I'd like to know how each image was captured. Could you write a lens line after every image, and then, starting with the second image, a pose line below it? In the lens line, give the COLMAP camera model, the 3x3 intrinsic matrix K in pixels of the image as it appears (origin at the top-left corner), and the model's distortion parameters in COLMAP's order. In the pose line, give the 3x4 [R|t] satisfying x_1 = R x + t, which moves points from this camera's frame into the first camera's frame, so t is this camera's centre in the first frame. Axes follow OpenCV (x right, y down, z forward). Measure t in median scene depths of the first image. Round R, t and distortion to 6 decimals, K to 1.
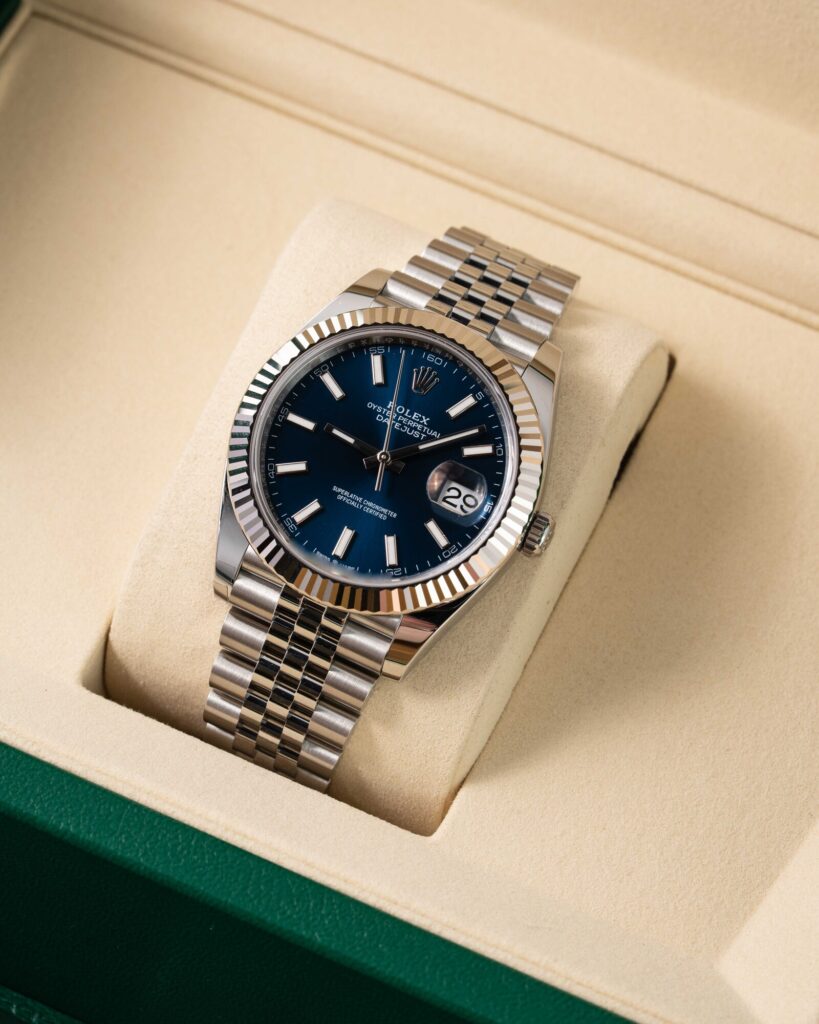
lens RADIAL K [[4232.3, 0, 406.8], [0, 4232.3, 512.6], [0, 0, 1]] dist [-0.128460, 0.000000]
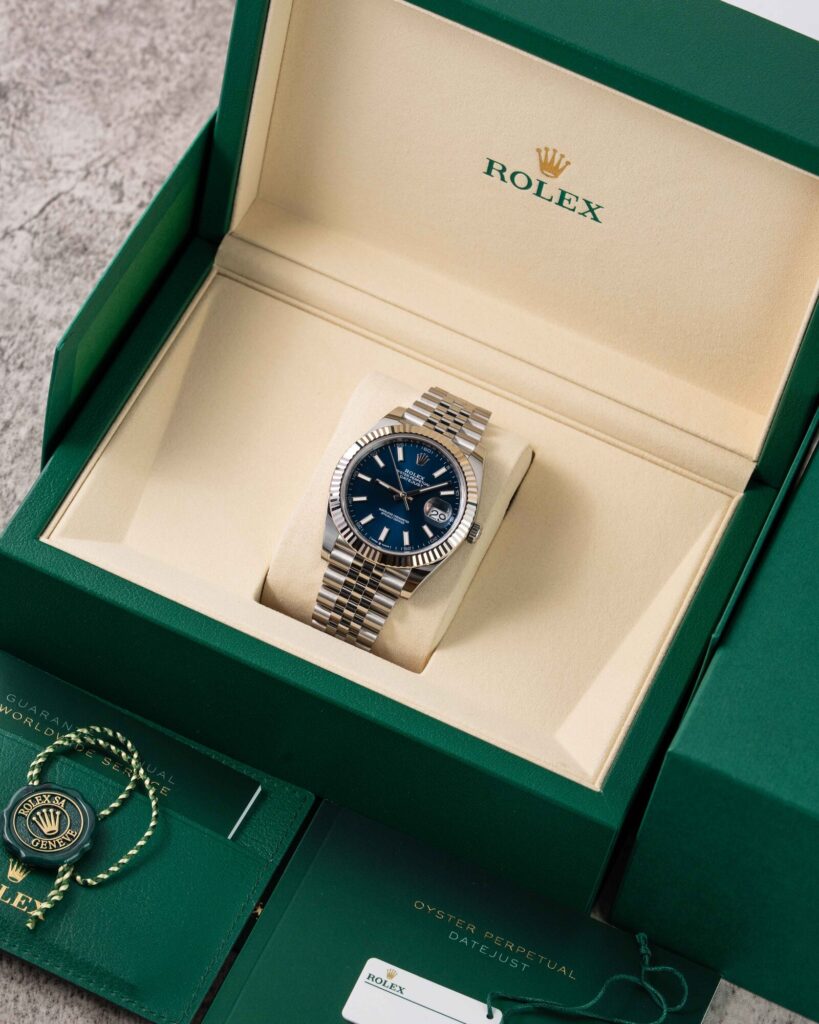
lens RADIAL K [[4232.3, 0, 410.8], [0, 4232.3, 511.6], [0, 0, 1]] dist [-0.128460, 0.000000]
pose [[0.996947, 0.024769, 0.074044, -0.157549], [-0.022846, 0.999383, -0.026696, 0.051513], [-0.074660, 0.024922, 0.996898, -1.115110]]
